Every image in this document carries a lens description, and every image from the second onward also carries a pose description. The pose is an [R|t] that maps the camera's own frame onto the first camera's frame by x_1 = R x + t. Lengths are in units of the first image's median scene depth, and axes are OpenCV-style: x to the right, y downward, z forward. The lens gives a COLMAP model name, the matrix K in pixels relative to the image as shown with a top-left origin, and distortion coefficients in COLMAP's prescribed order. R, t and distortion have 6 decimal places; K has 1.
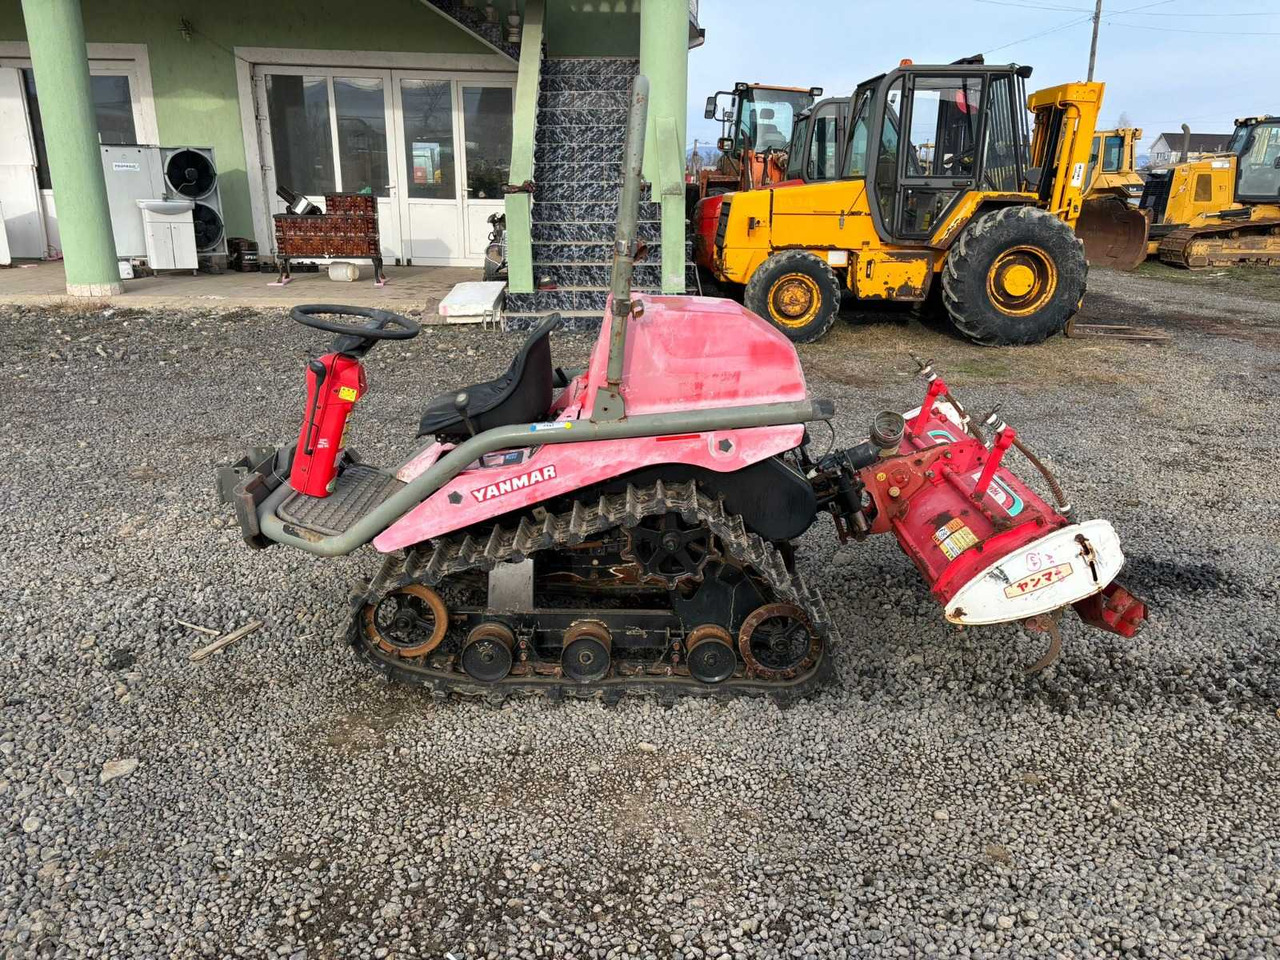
lens RADIAL K [[961.6, 0, 647.0], [0, 961.6, 471.2], [0, 0, 1]] dist [0.045160, -0.049723]
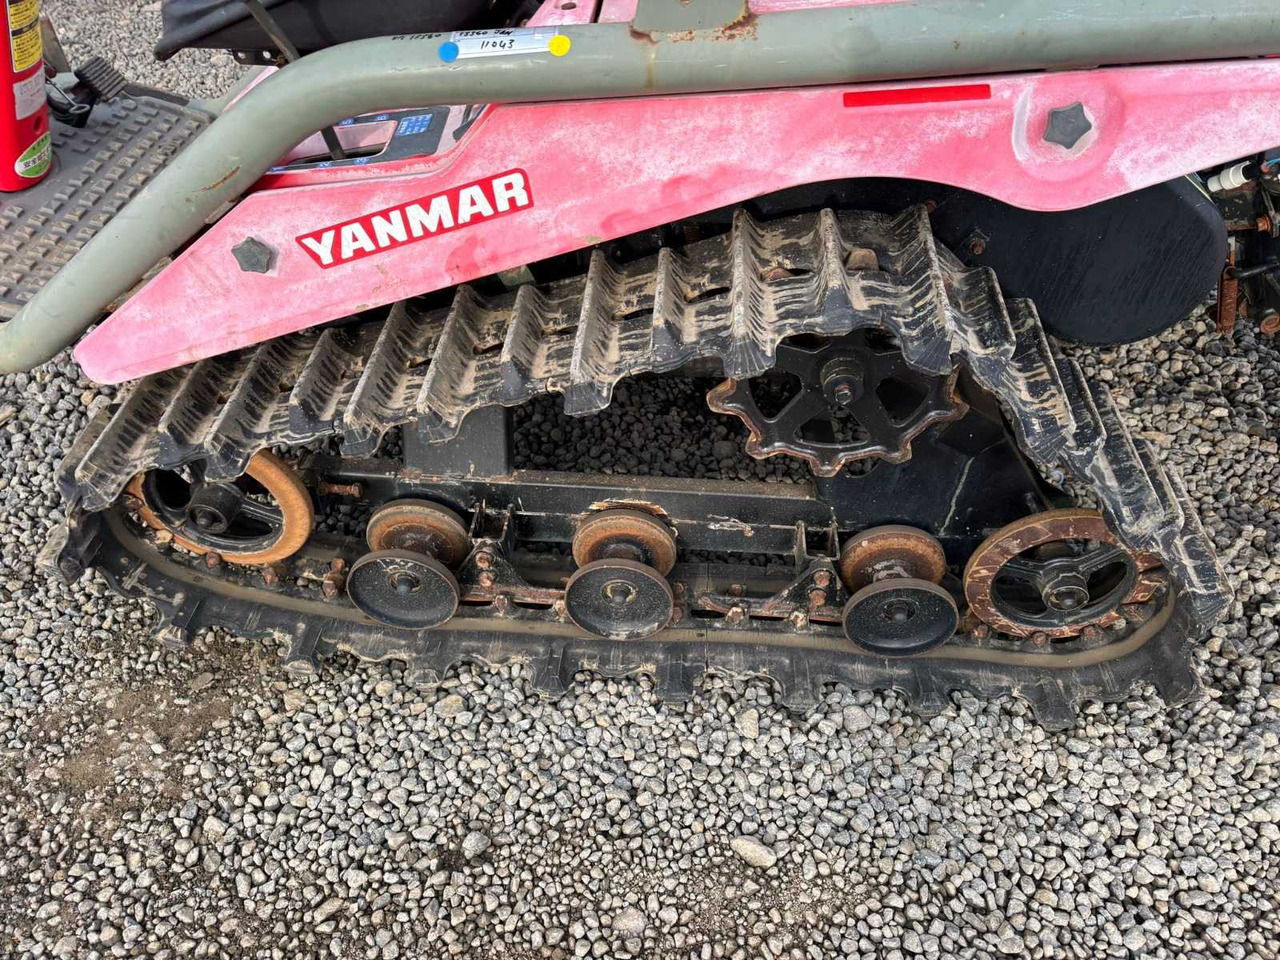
lens RADIAL K [[961.6, 0, 648.8], [0, 961.6, 471.6], [0, 0, 1]] dist [0.045160, -0.049723]
pose [[0.997956, 0.042311, -0.047898, -0.031828], [-0.017914, 0.904613, 0.425857, -0.054496], [0.061348, -0.424129, 0.903522, 0.640040]]
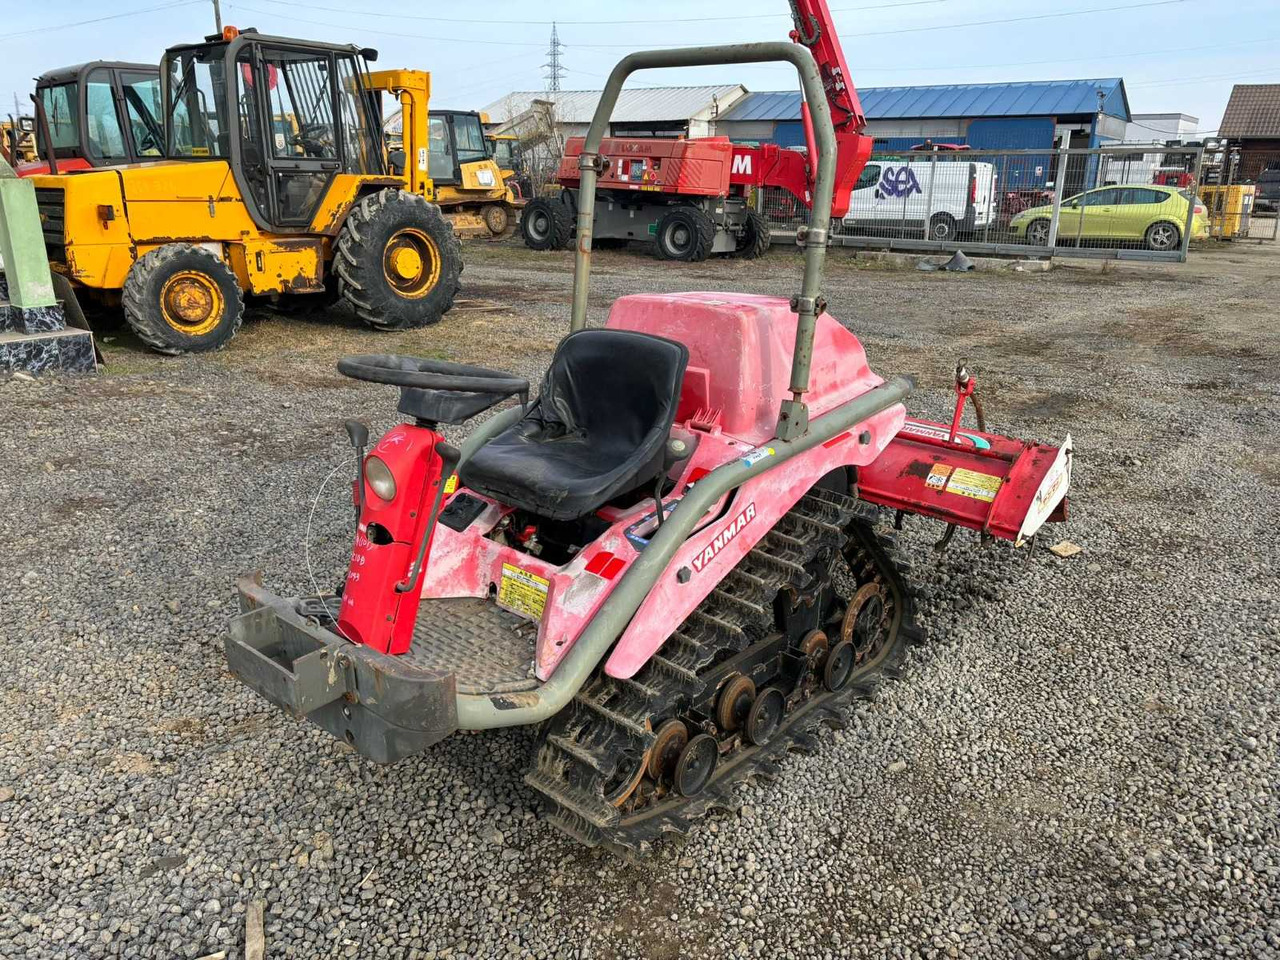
lens RADIAL K [[961.6, 0, 627.7], [0, 961.6, 473.1], [0, 0, 1]] dist [0.045160, -0.049723]
pose [[0.671454, -0.222314, 0.706913, -0.740710], [0.209962, 0.971922, 0.106226, -0.139933], [-0.710680, 0.077099, 0.699278, 0.481298]]
